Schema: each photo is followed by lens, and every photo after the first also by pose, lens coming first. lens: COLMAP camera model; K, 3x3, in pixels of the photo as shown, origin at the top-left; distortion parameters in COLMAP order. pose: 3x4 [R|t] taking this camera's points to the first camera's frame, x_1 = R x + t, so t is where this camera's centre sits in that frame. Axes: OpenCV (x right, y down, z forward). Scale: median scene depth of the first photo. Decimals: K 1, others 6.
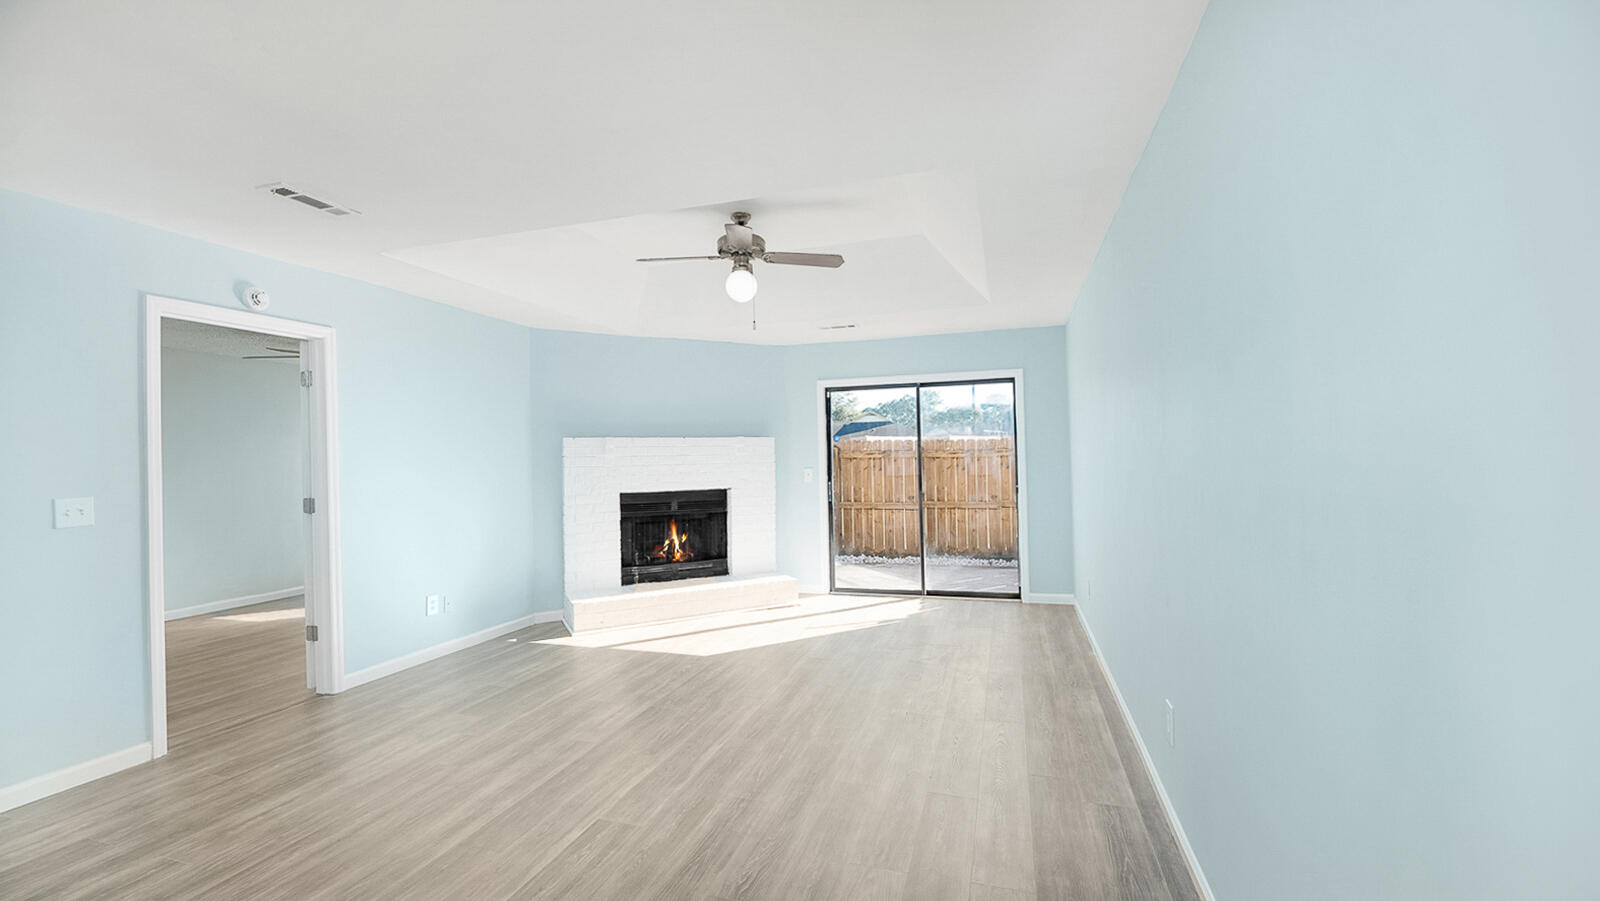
lens RADIAL K [[665.4, 0, 800.0], [0, 665.4, 450.5], [0, 0, 1]] dist [0.000068, -0.000002]
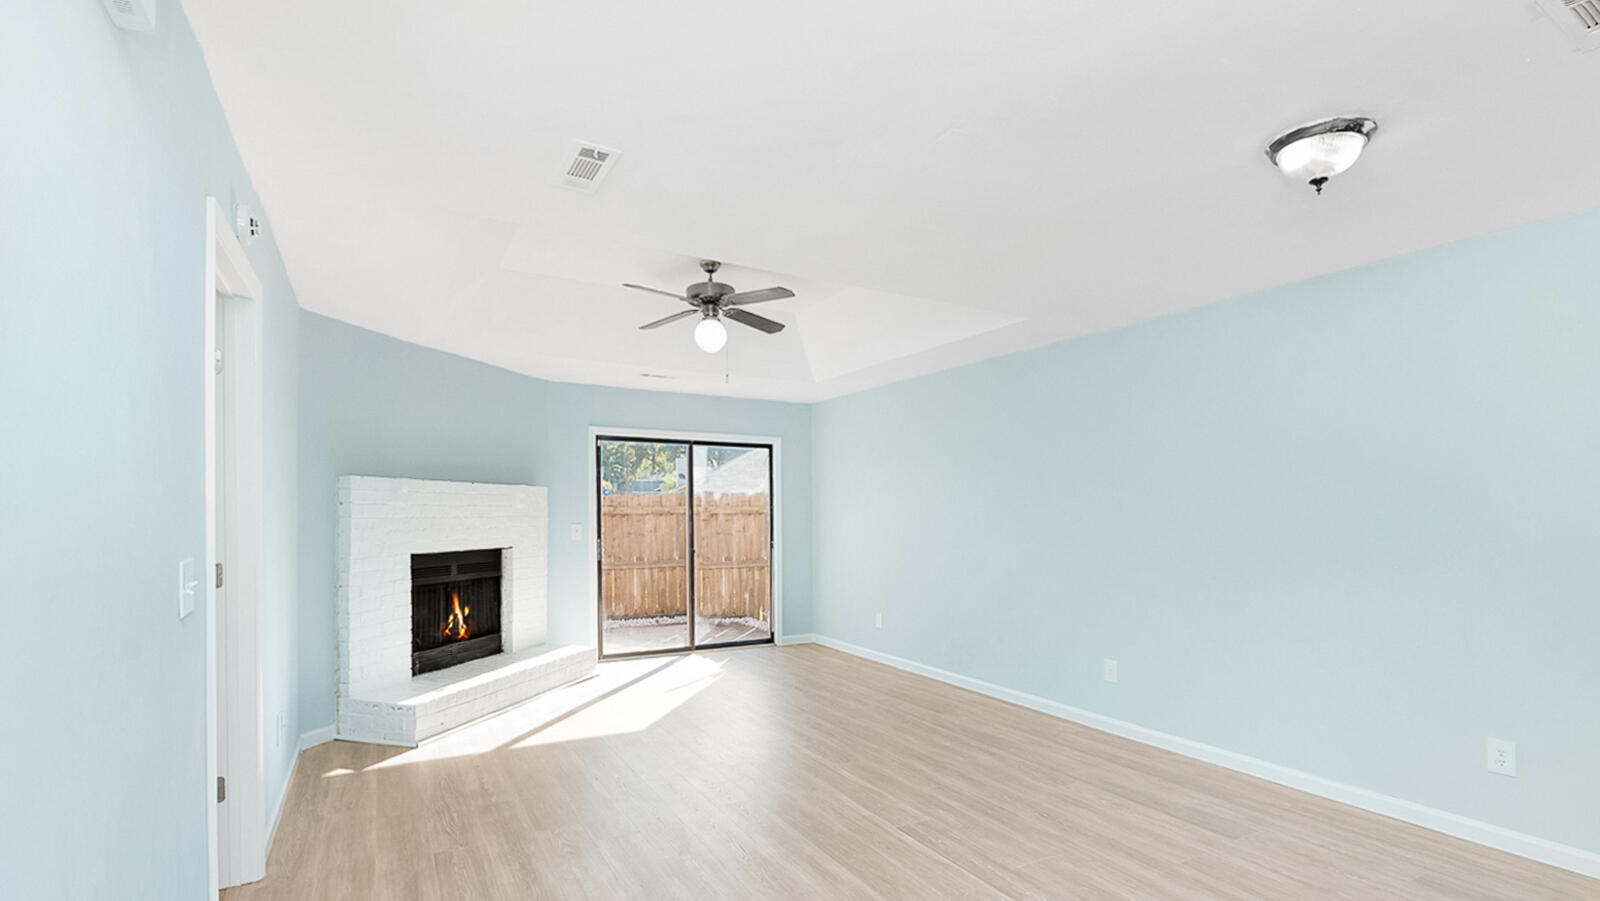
lens RADIAL K [[760.4, 0, 802.5], [0, 760.4, 505.6], [0, 0, 1]] dist [-0.000032, -0.000005]
pose [[0.669901, 0.029523, 0.741863, -0.567174], [-0.025873, 0.999530, -0.016414, 0.012011], [-0.742000, -0.008198, 0.670350, 0.103723]]
